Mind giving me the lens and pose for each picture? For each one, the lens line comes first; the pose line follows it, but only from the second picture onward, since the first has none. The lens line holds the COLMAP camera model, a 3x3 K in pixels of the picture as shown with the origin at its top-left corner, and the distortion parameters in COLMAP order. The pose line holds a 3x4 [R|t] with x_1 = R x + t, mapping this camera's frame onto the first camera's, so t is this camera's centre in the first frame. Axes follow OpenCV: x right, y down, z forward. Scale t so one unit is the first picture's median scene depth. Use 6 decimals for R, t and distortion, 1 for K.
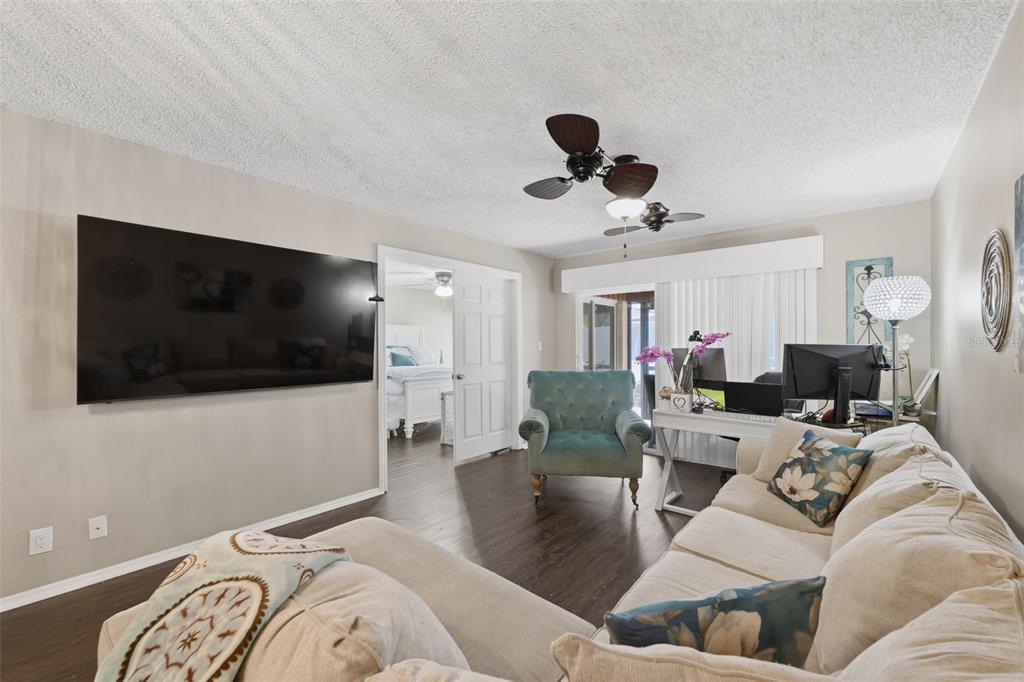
lens RADIAL K [[423.3, 0, 513.7], [0, 423.3, 343.5], [0, 0, 1]] dist [0.000967, -0.000192]
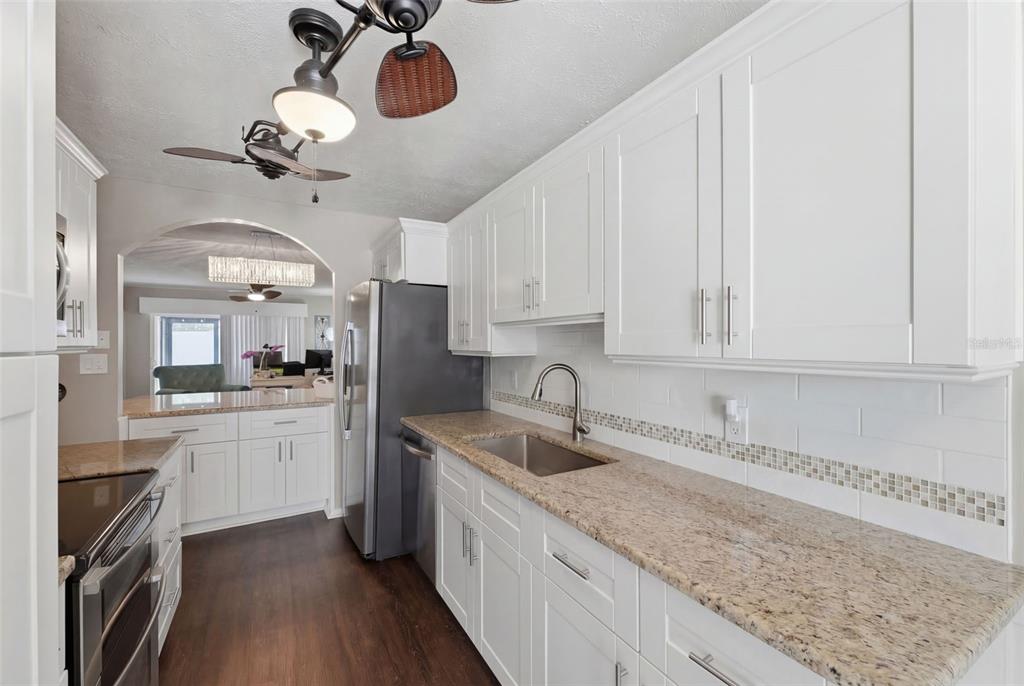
lens RADIAL K [[423.3, 0, 513.7], [0, 423.3, 345.5], [0, 0, 1]] dist [0.000967, -0.000192]
pose [[0.353214, 0.001235, 0.935542, -1.419210], [0.001341, 0.999997, -0.001827, -0.016652], [-0.935542, 0.001900, 0.353211, -1.223264]]
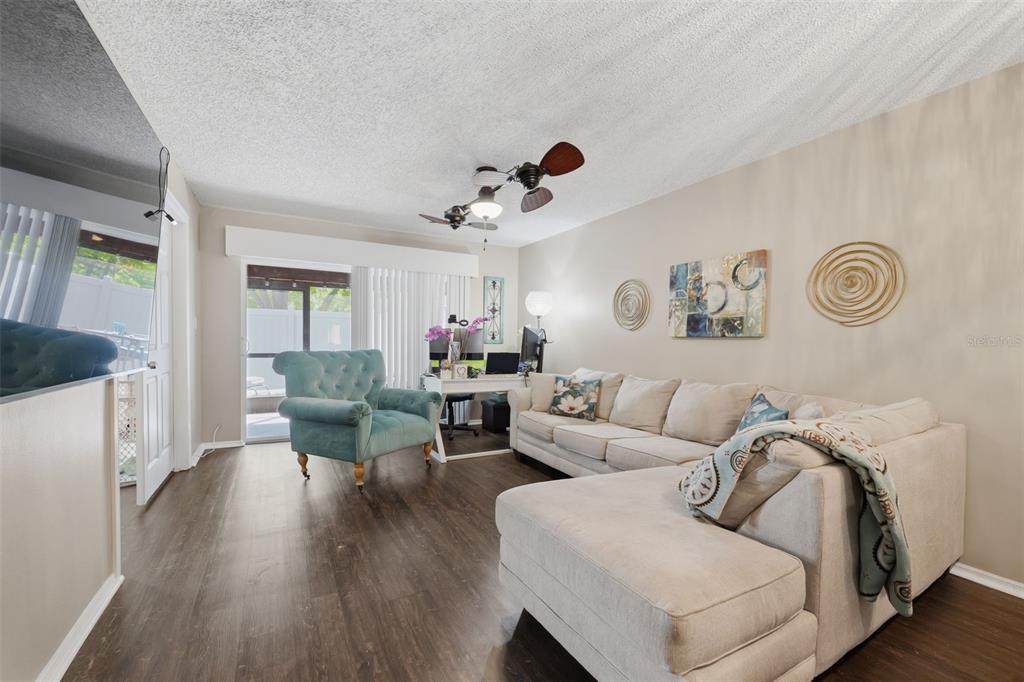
lens RADIAL K [[423.3, 0, 513.7], [0, 423.3, 343.5], [0, 0, 1]] dist [0.000967, -0.000192]
pose [[0.365261, 0.004397, 0.930895, -0.755444], [-0.018610, 0.999823, 0.002579, 0.055655], [-0.930719, -0.018266, 0.365278, 0.420236]]
